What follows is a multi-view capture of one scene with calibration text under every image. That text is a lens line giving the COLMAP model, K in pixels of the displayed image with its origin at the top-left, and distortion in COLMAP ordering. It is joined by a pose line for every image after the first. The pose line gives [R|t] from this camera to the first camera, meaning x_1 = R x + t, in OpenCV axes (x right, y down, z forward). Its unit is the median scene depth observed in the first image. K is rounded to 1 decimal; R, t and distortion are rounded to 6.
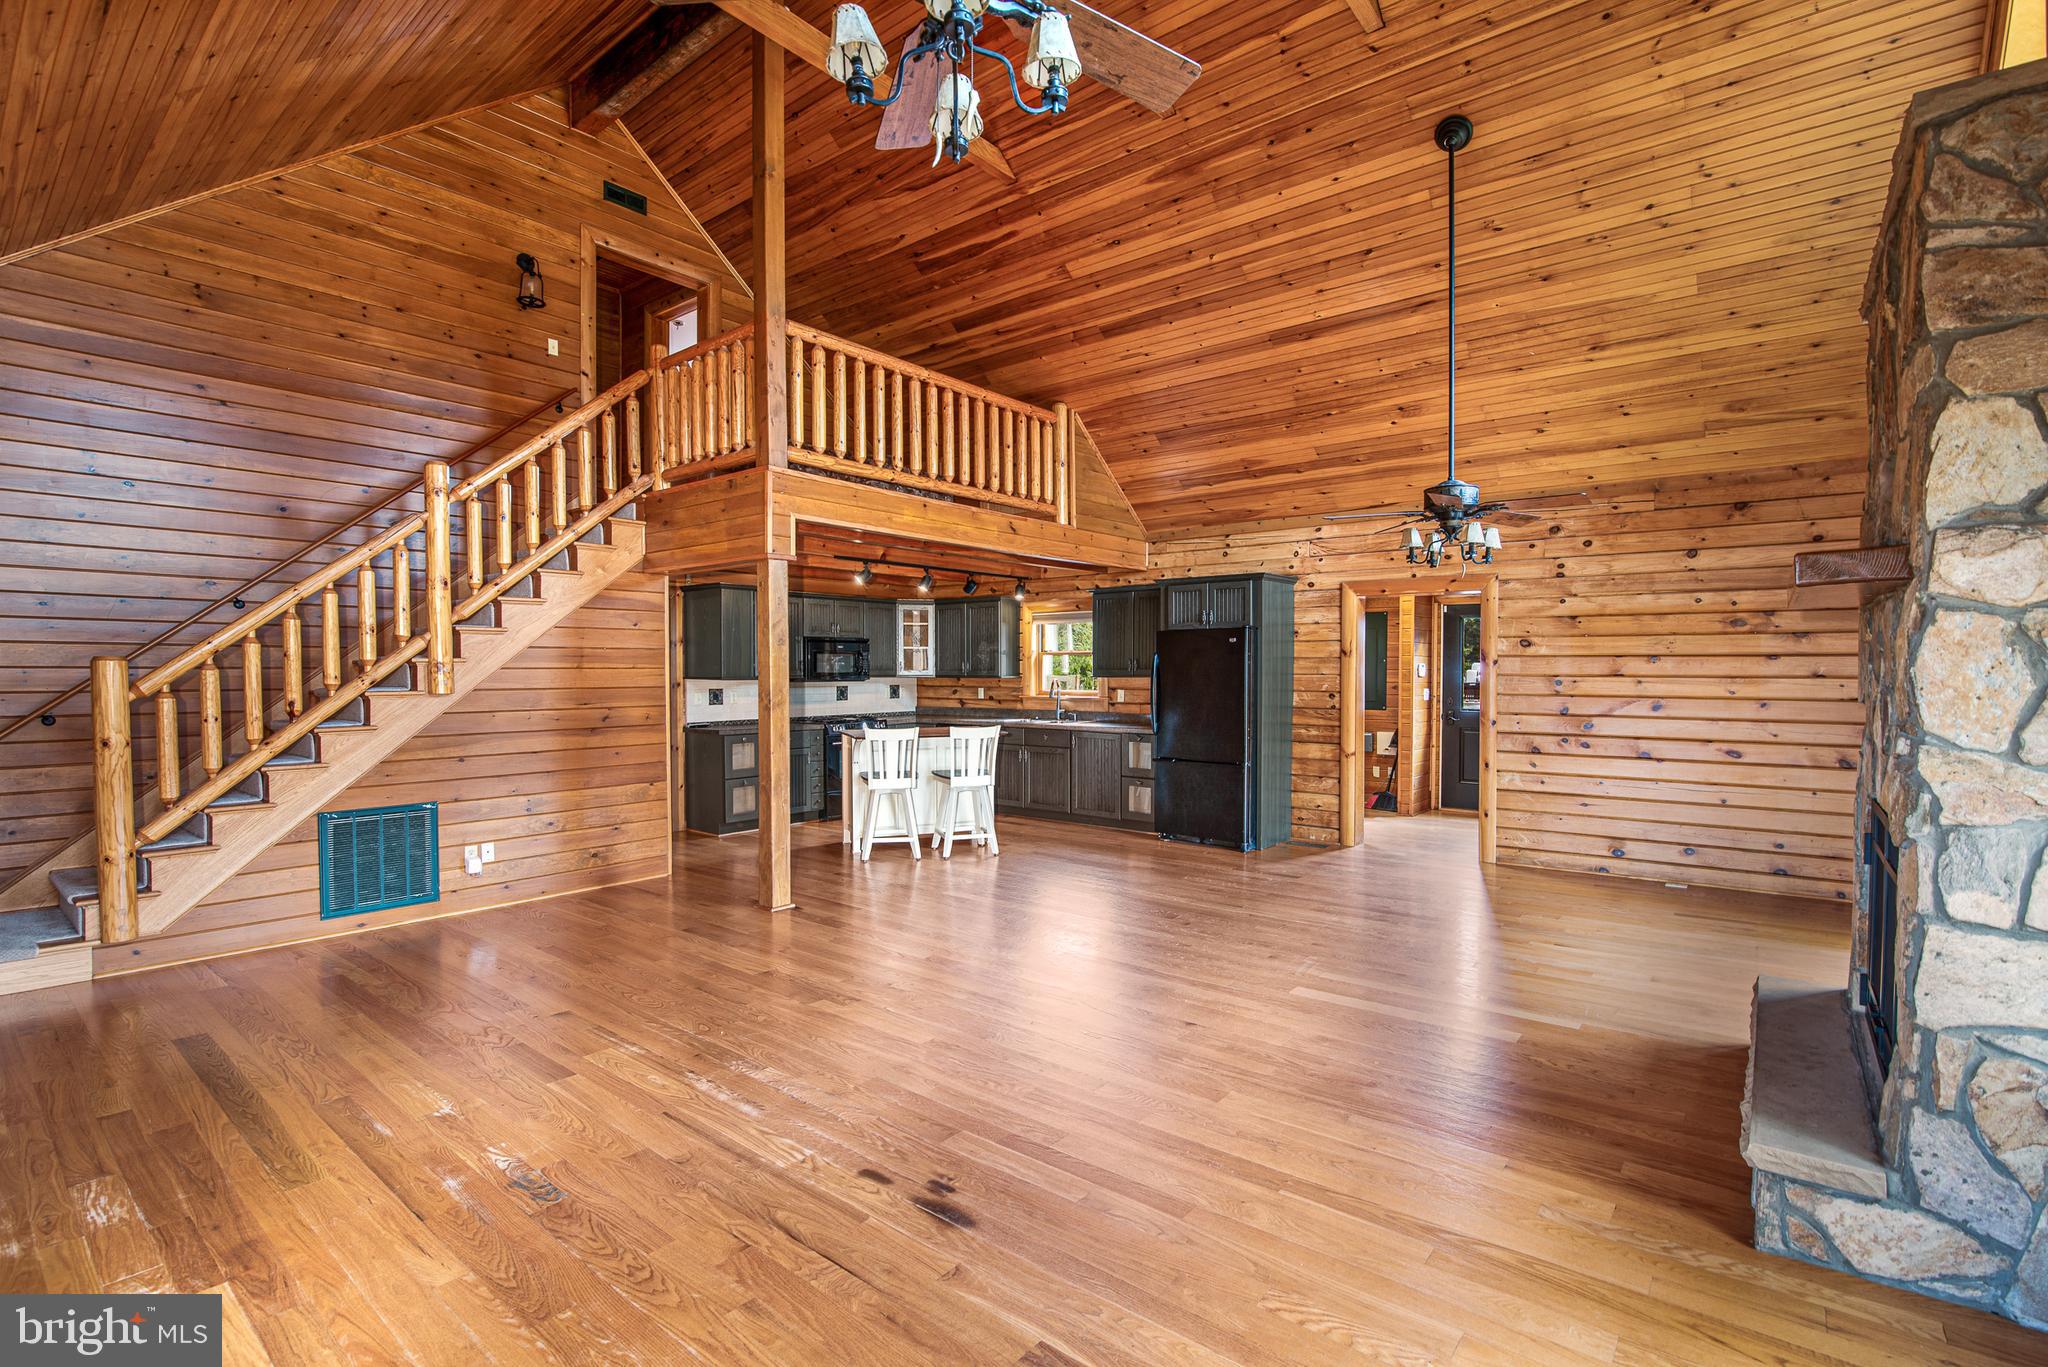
lens RADIAL K [[945.0, 0, 1024.0], [0, 945.0, 683.5], [0, 0, 1]] dist [-0.001759, -0.000282]
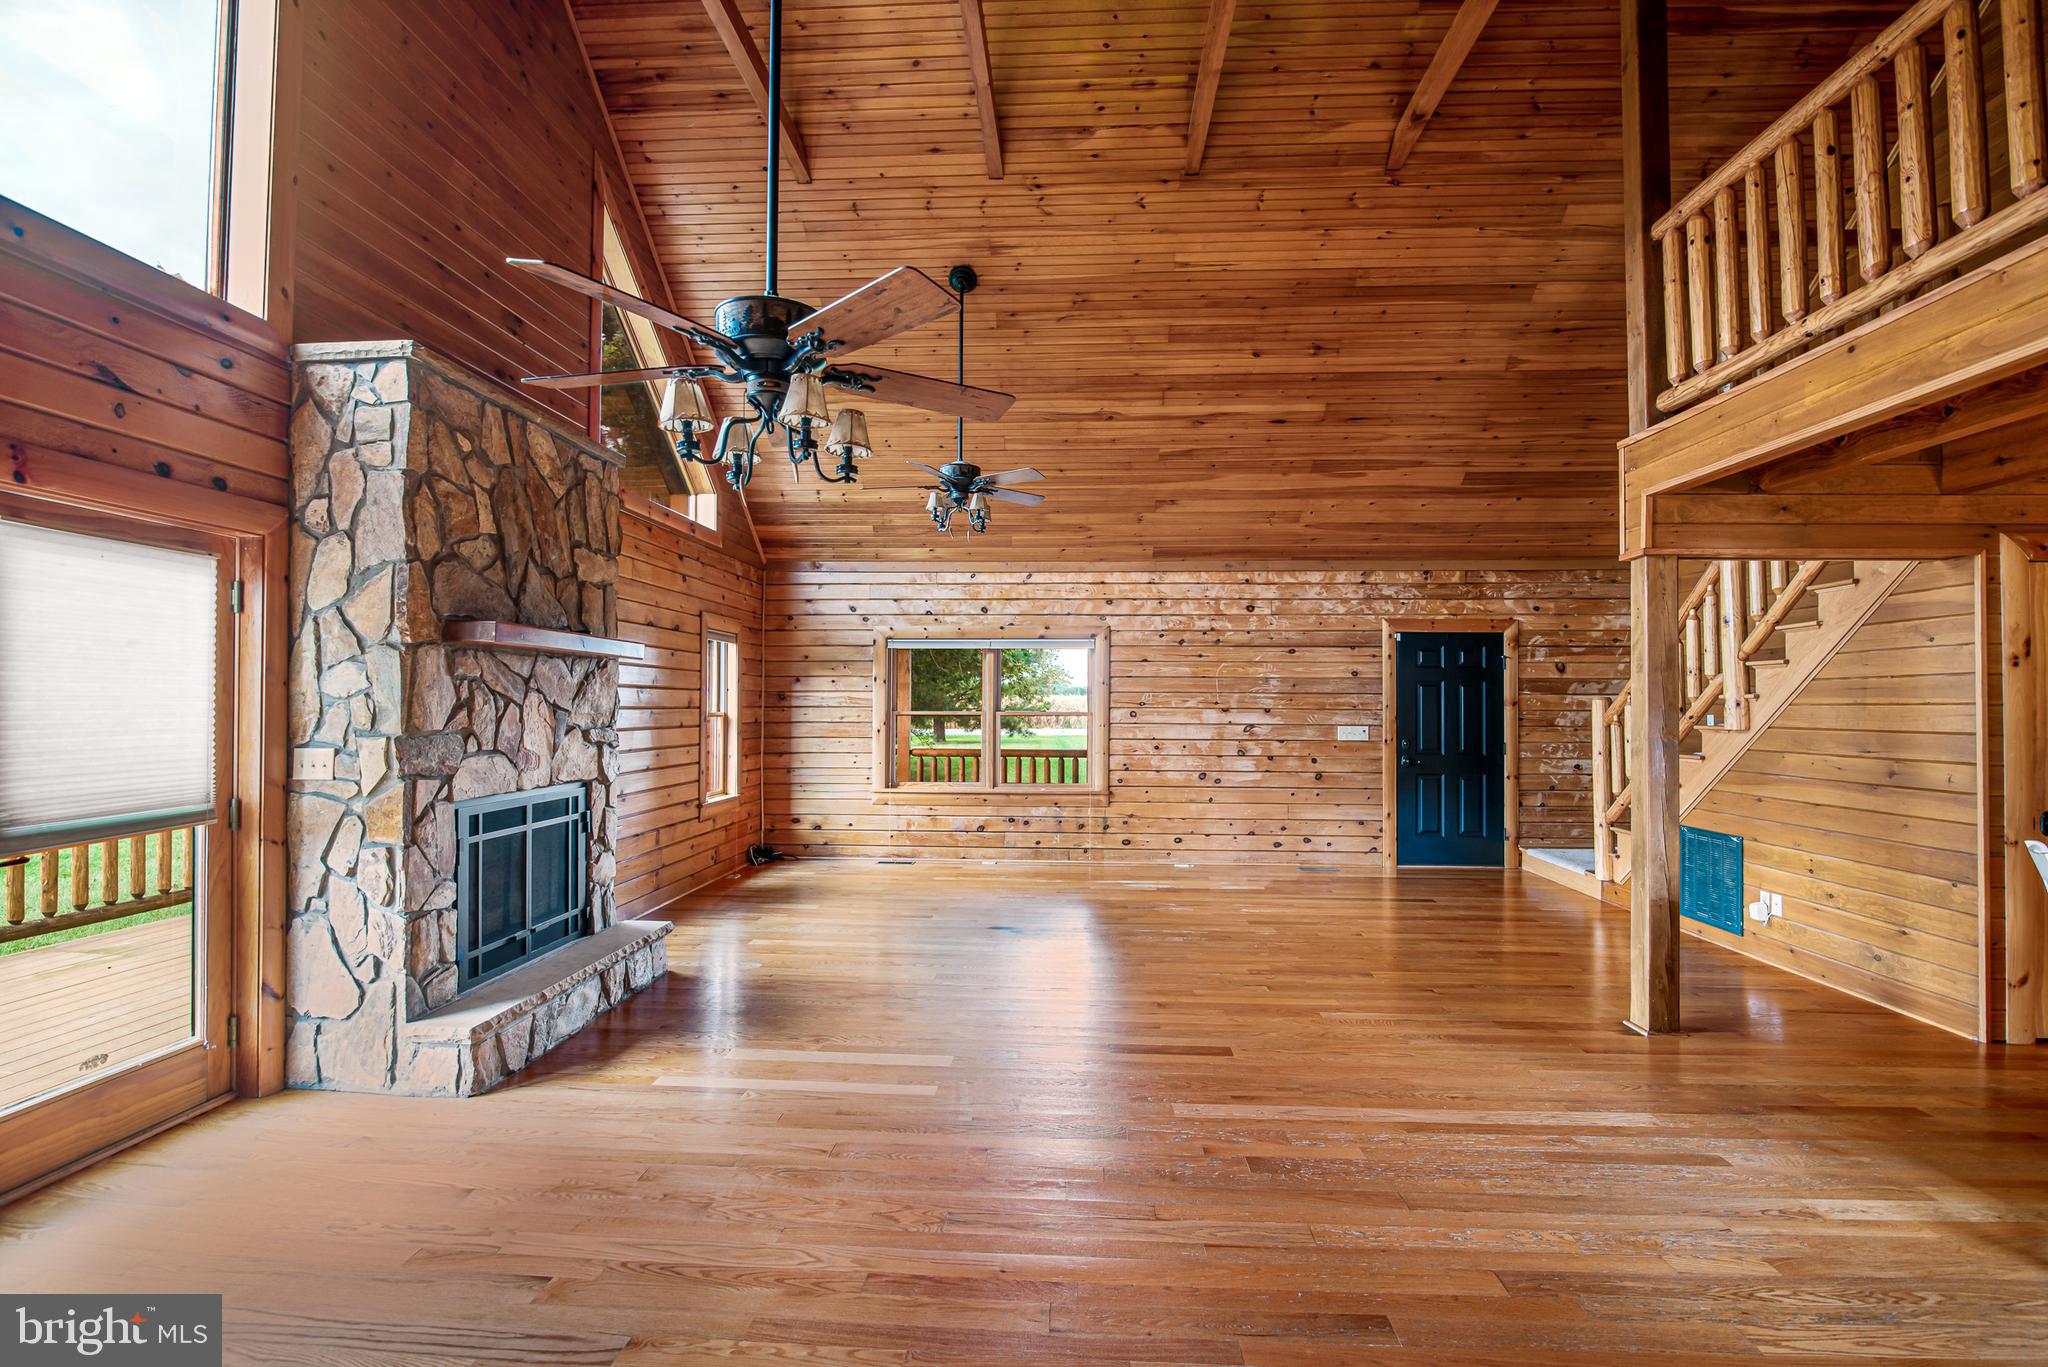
lens RADIAL K [[945.0, 0, 1024.0], [0, 945.0, 683.5], [0, 0, 1]] dist [-0.001759, -0.000282]
pose [[-0.815829, -0.016416, -0.578061, 0.503434], [-0.013270, 0.999865, -0.009667, -0.015768], [0.578141, -0.000216, -0.815937, 1.183240]]
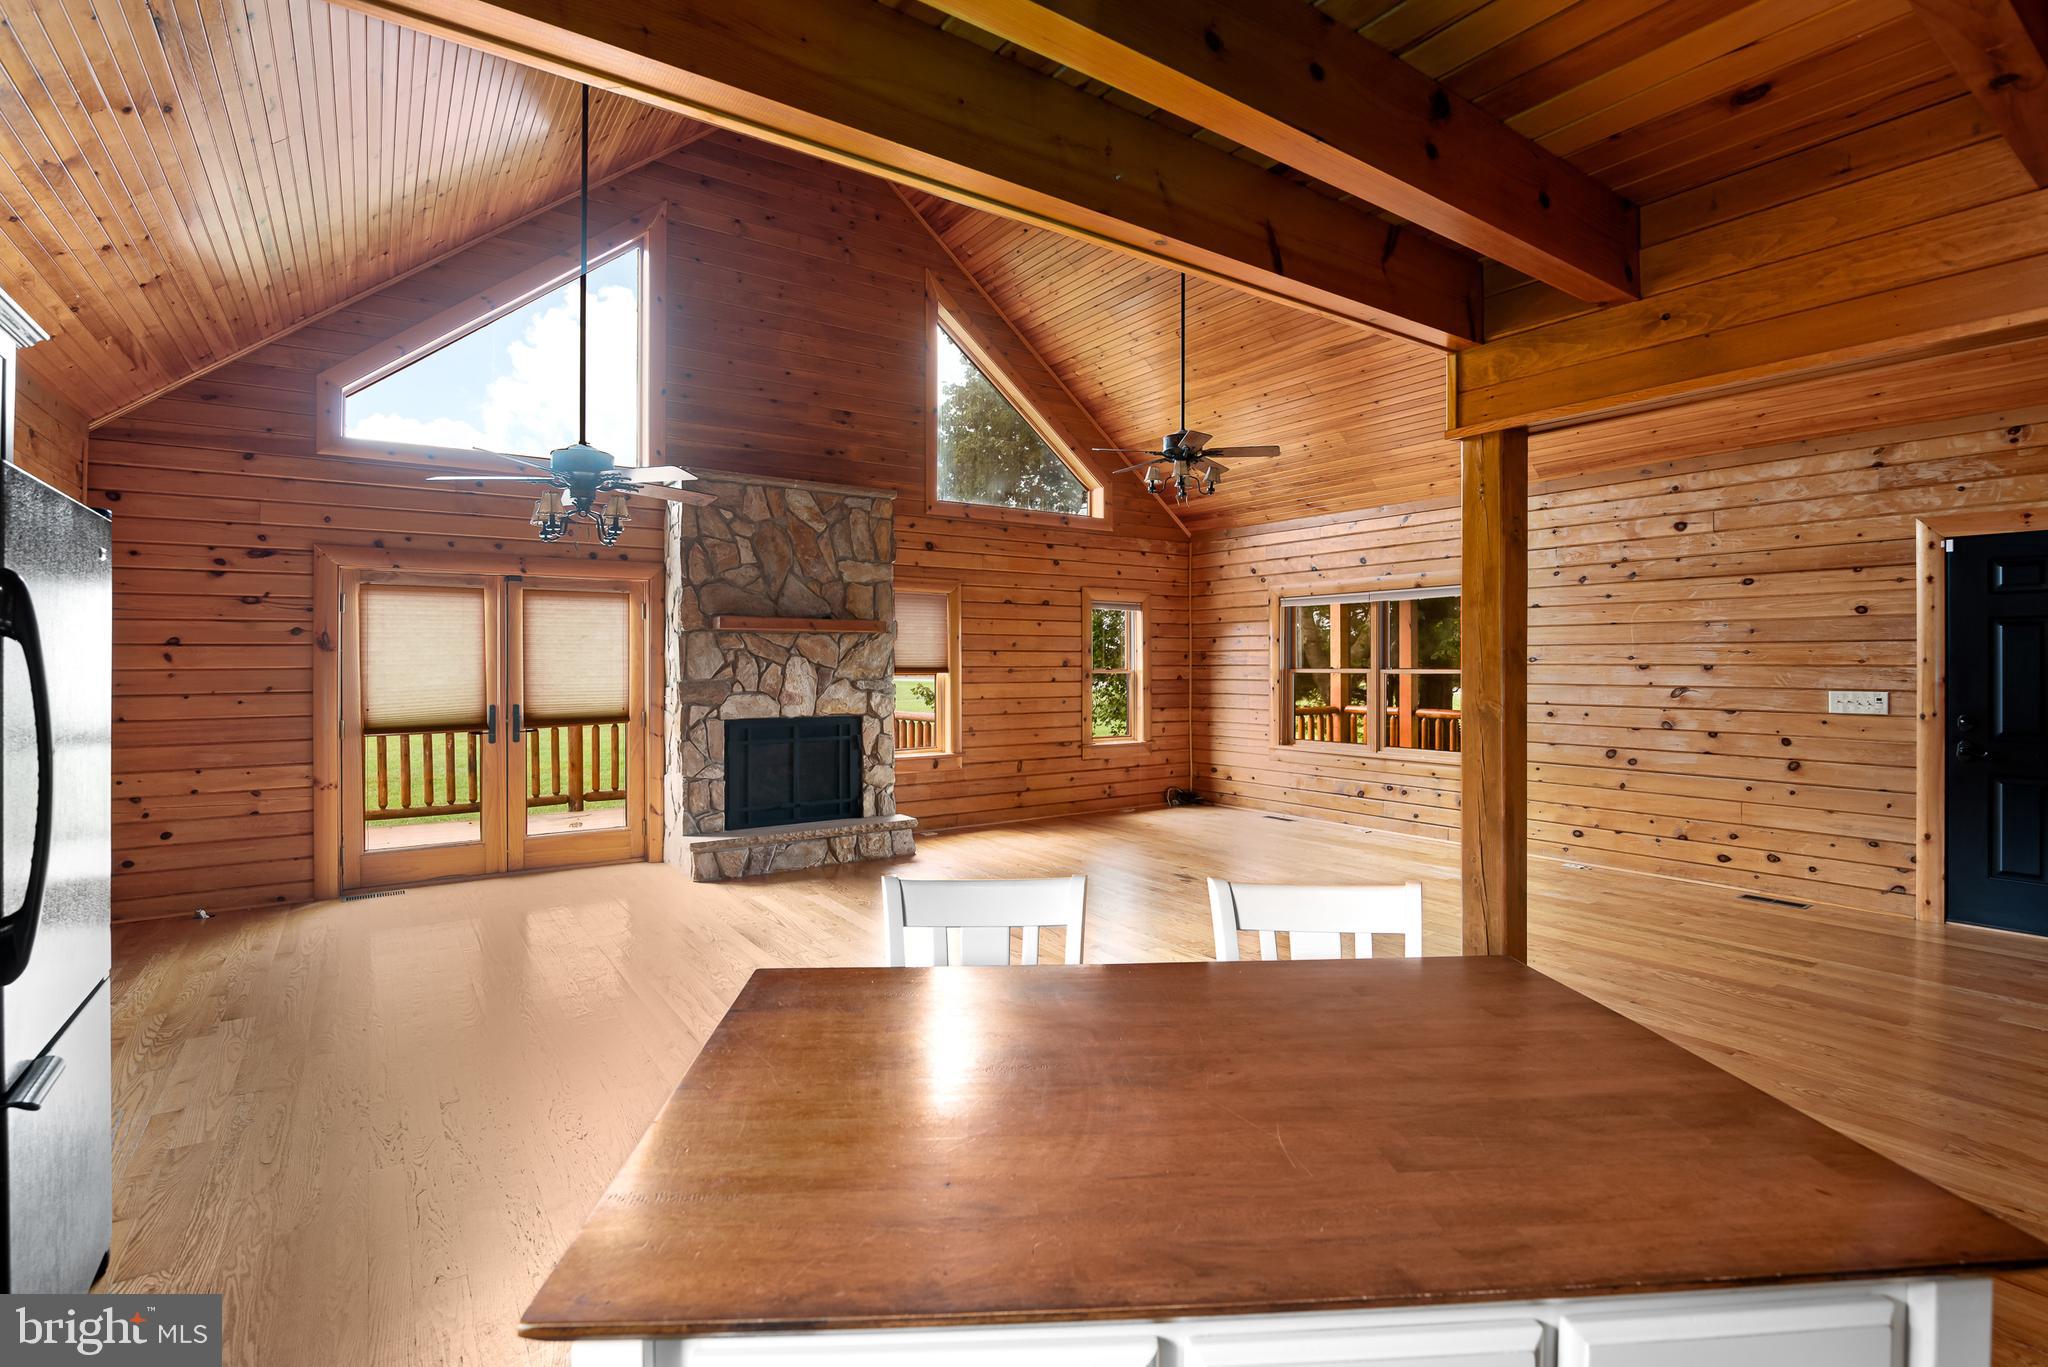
lens RADIAL K [[960.4, 0, 1021.3], [0, 960.4, 654.6], [0, 0, 1]] dist [-0.002575, -0.000418]
pose [[-0.957854, 0.004750, 0.287216, -0.158319], [0.006638, 0.999962, 0.005599, -0.018028], [-0.287178, 0.007270, -0.957850, 1.408689]]
